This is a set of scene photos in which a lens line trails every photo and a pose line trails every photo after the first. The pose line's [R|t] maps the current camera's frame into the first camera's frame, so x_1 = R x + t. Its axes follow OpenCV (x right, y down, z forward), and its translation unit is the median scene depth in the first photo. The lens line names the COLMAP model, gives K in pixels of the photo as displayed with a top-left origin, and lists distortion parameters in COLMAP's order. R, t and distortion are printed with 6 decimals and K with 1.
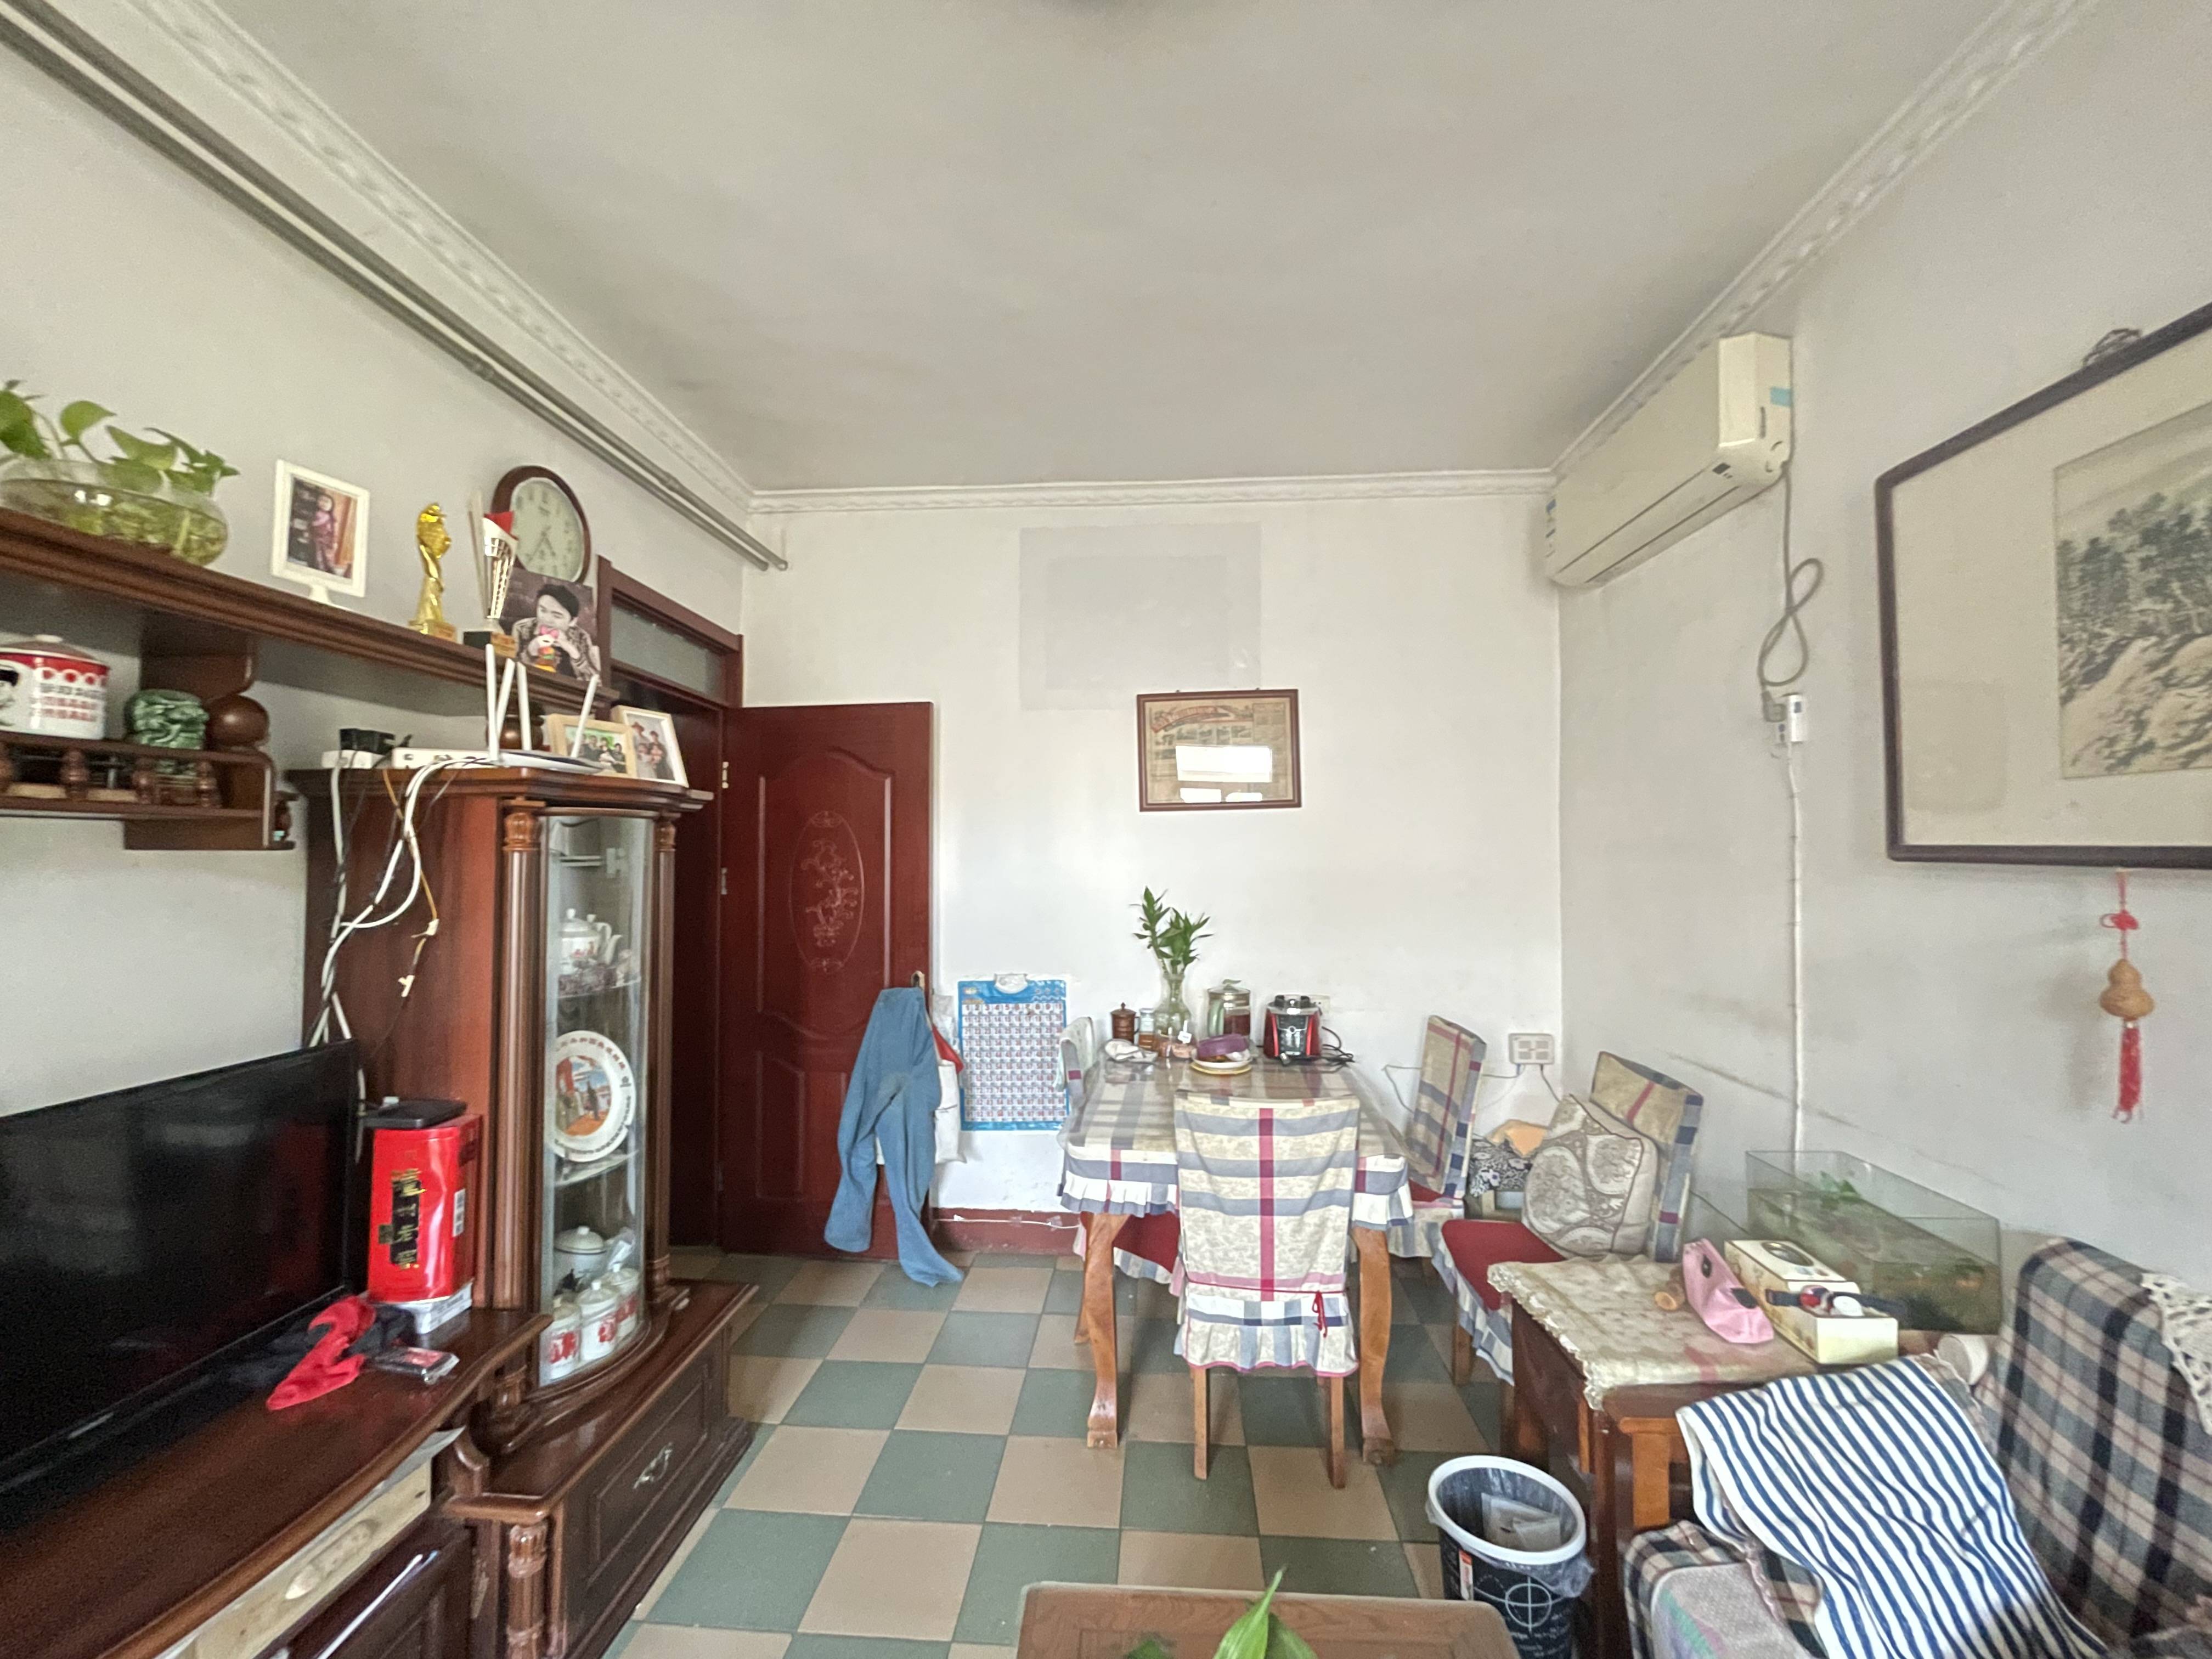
lens RADIAL K [[887.4, 0, 1106.6], [0, 887.4, 826.3], [0, 0, 1]] dist [0.001285, 0.000103]
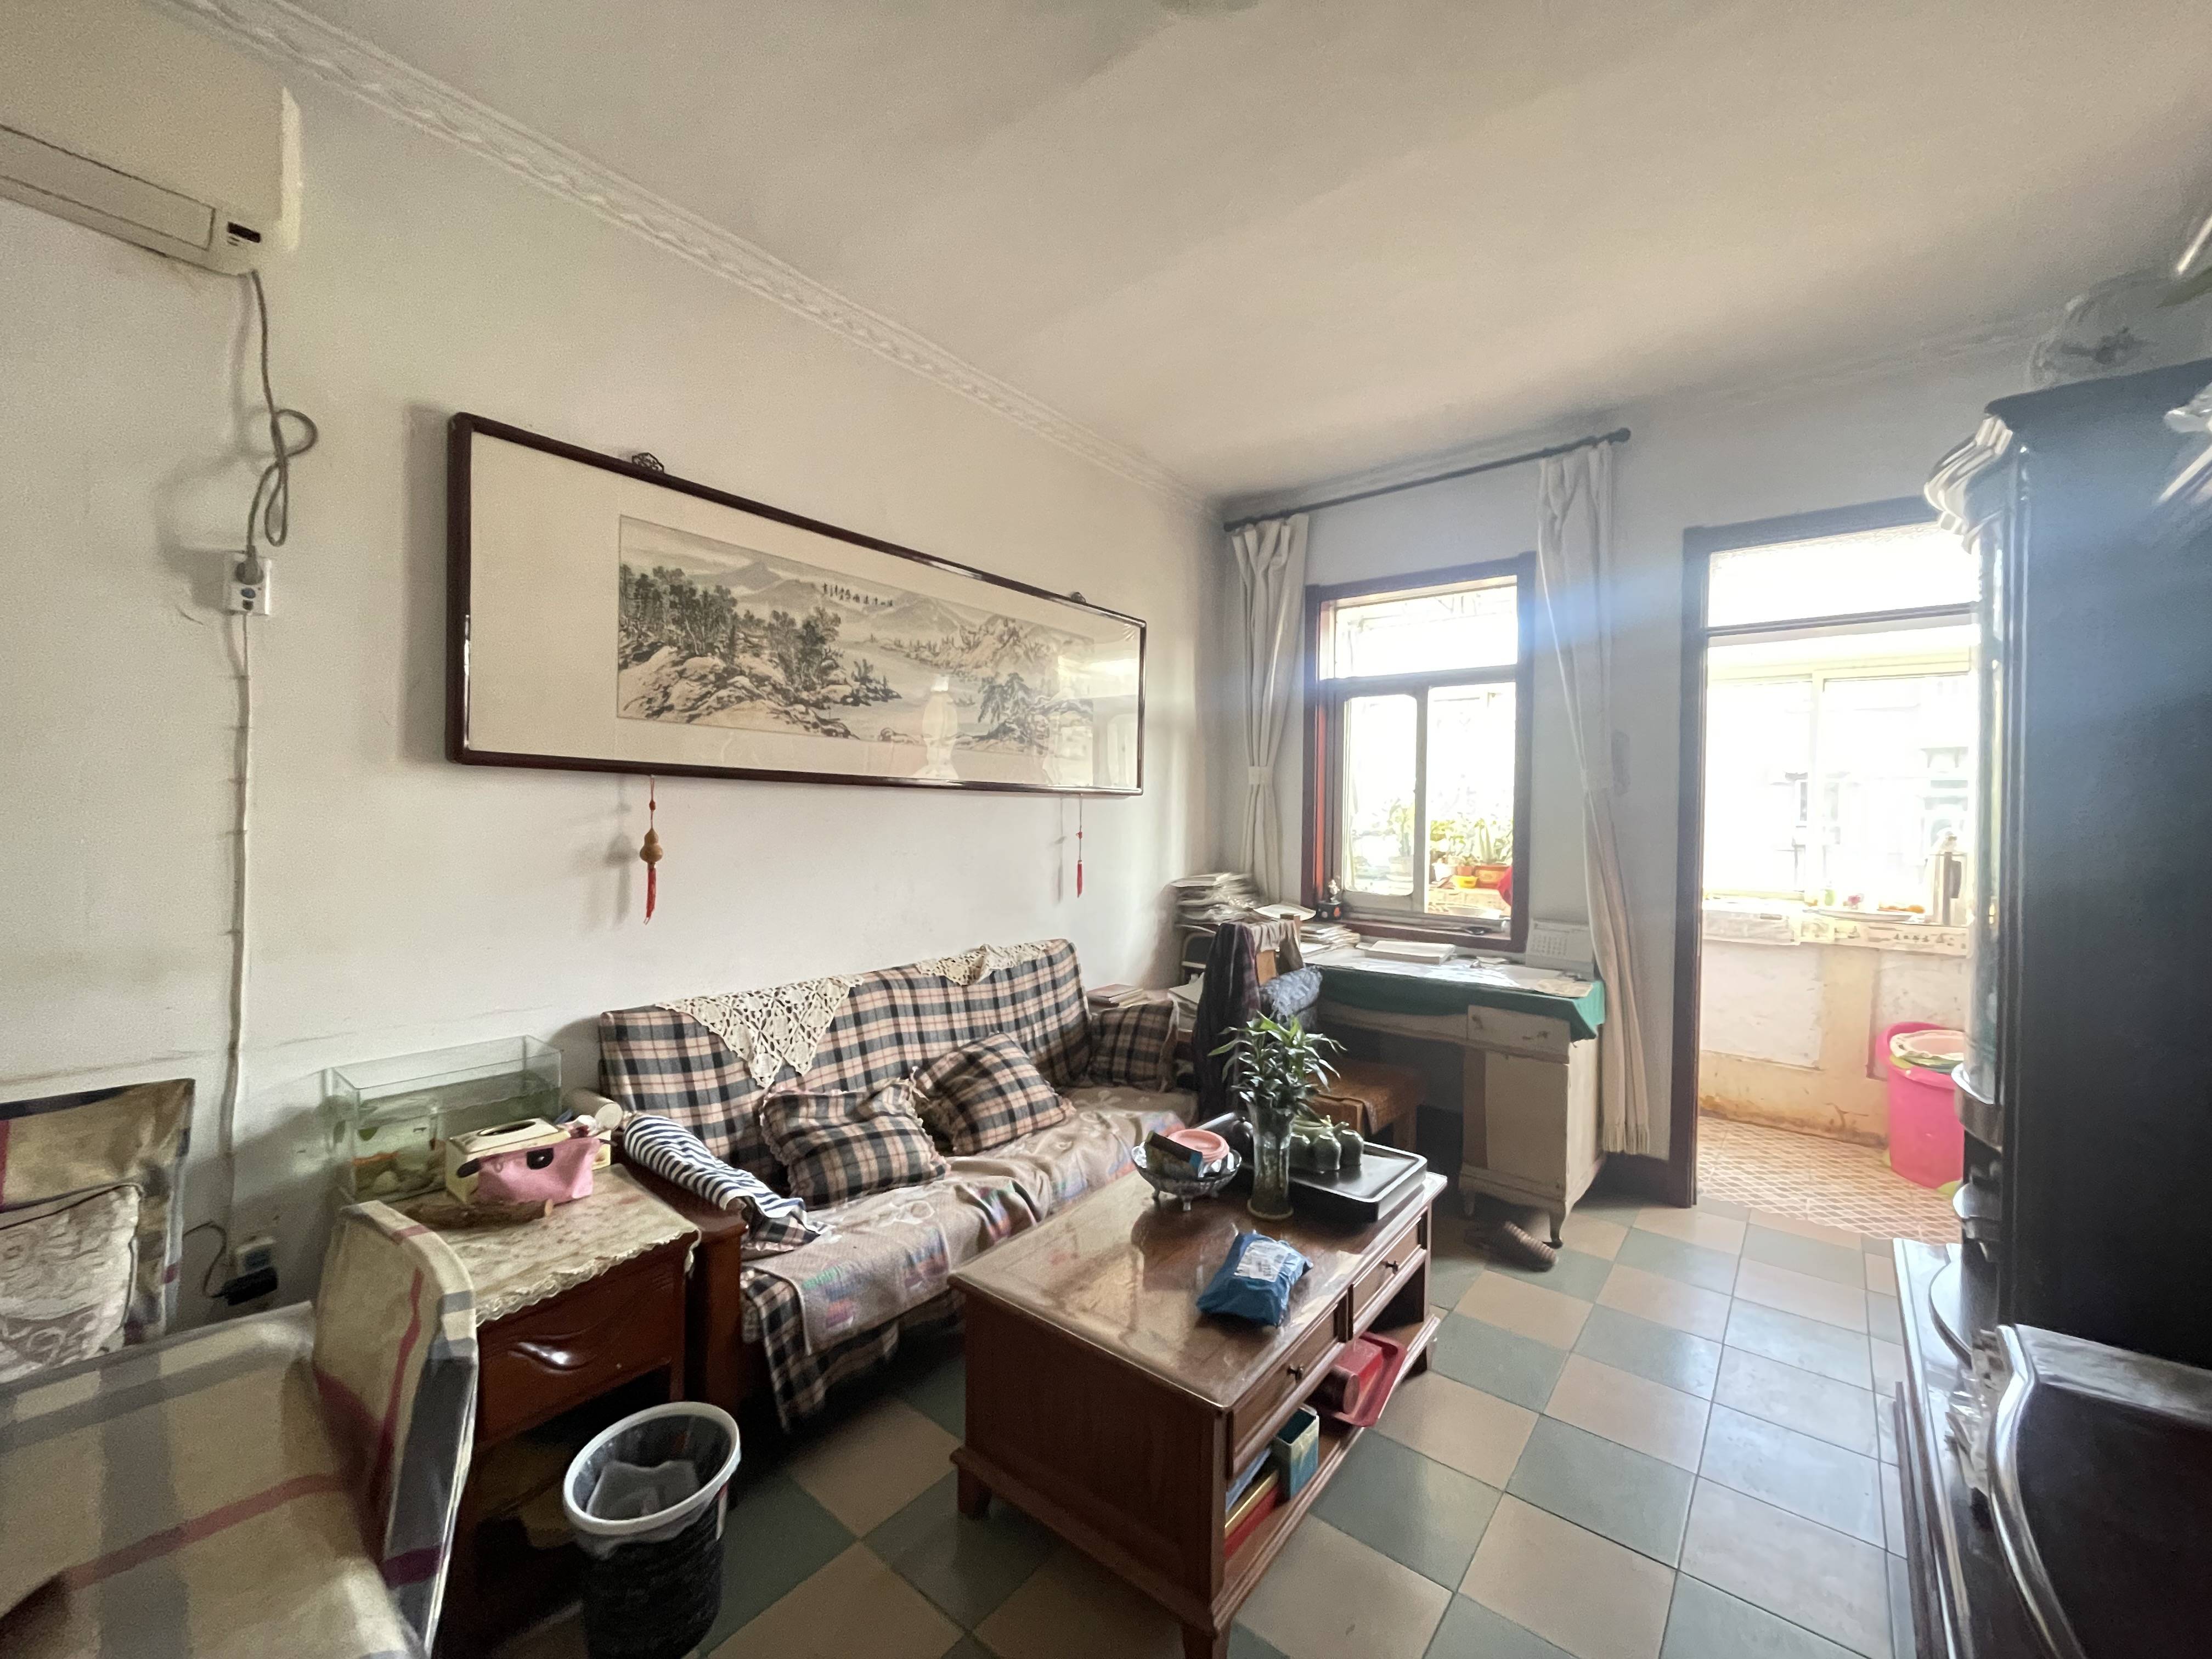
lens RADIAL K [[887.4, 0, 1104.8], [0, 887.4, 818.5], [0, 0, 1]] dist [0.001285, 0.000103]
pose [[-0.820723, -0.024990, 0.570779, -0.534161], [-0.039299, 0.999146, -0.012763, 0.114086], [-0.569972, -0.032906, -0.821005, 1.857069]]
